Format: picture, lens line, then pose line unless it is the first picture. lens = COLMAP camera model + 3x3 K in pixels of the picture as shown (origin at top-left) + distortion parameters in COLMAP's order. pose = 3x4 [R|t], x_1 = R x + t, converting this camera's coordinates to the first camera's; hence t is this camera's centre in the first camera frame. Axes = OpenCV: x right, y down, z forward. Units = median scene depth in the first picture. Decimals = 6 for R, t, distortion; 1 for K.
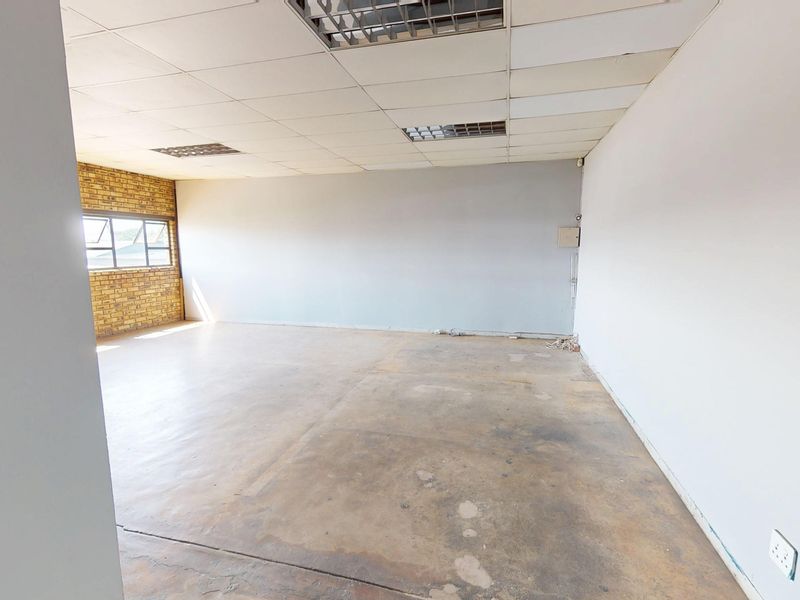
lens RADIAL K [[388.8, 0, 402.3], [0, 388.8, 300.1], [0, 0, 1]] dist [0.001415, -0.001103]
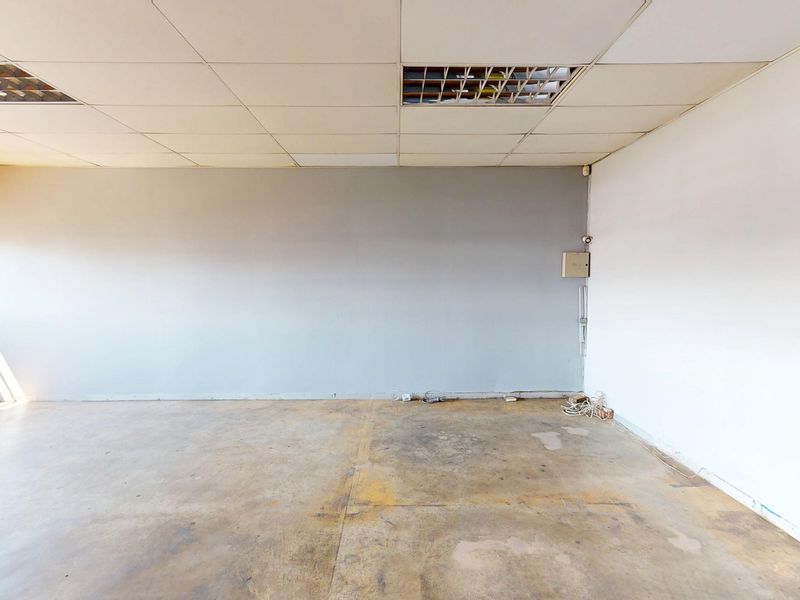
lens RADIAL K [[388.8, 0, 398.3], [0, 388.8, 298.0], [0, 0, 1]] dist [0.001415, -0.001103]
pose [[0.965825, -0.012037, 0.258916, -0.128325], [0.033148, 0.996455, -0.077327, -0.053910], [-0.257068, 0.083267, 0.962799, 0.394240]]
